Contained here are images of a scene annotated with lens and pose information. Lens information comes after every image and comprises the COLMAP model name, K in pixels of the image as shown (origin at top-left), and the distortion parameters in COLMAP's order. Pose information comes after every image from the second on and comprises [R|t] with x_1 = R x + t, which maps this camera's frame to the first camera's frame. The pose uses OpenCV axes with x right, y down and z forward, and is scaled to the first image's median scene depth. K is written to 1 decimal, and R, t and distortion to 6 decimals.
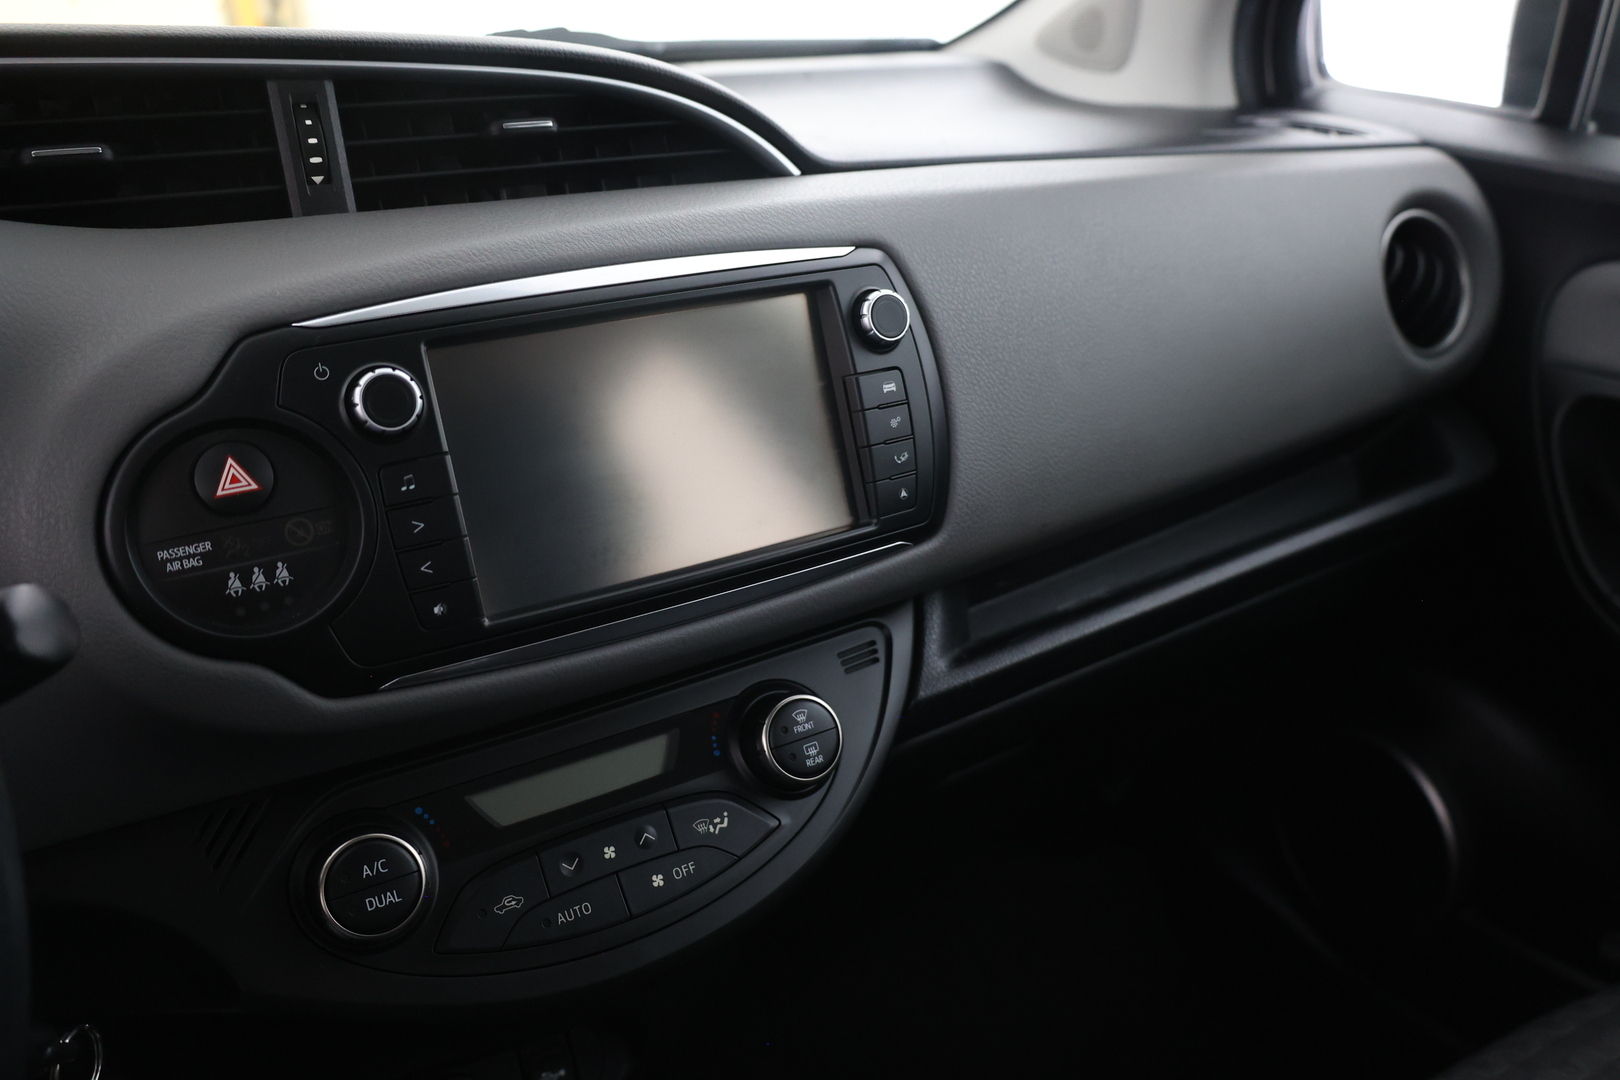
lens RADIAL K [[1293.2, 0, 805.5], [0, 1293.2, 531.0], [0, 0, 1]] dist [-0.029534, 0.022779]
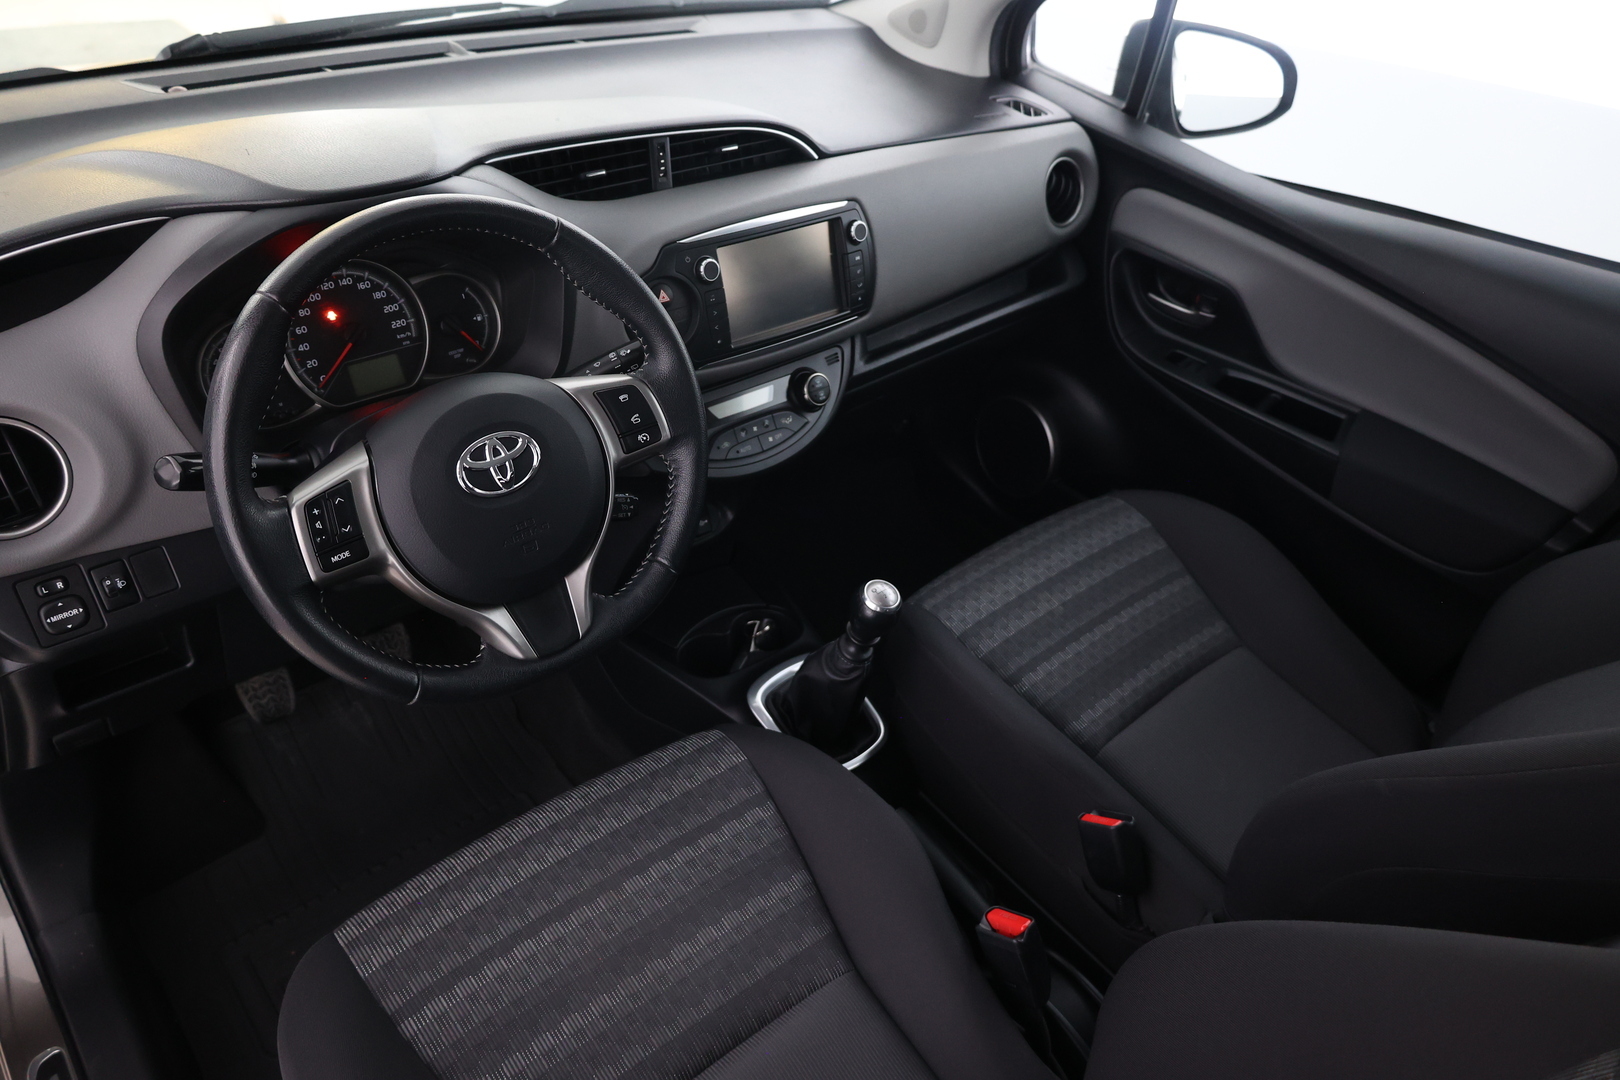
lens RADIAL K [[1096.6, 0, 785.1], [0, 1096.6, 554.7], [0, 0, 1]] dist [-0.011478, 0.009493]
pose [[0.983283, -0.011916, 0.181696, -0.496507], [-0.039425, 0.960254, 0.276331, -0.140884], [-0.177767, -0.278875, 0.943731, -1.266229]]
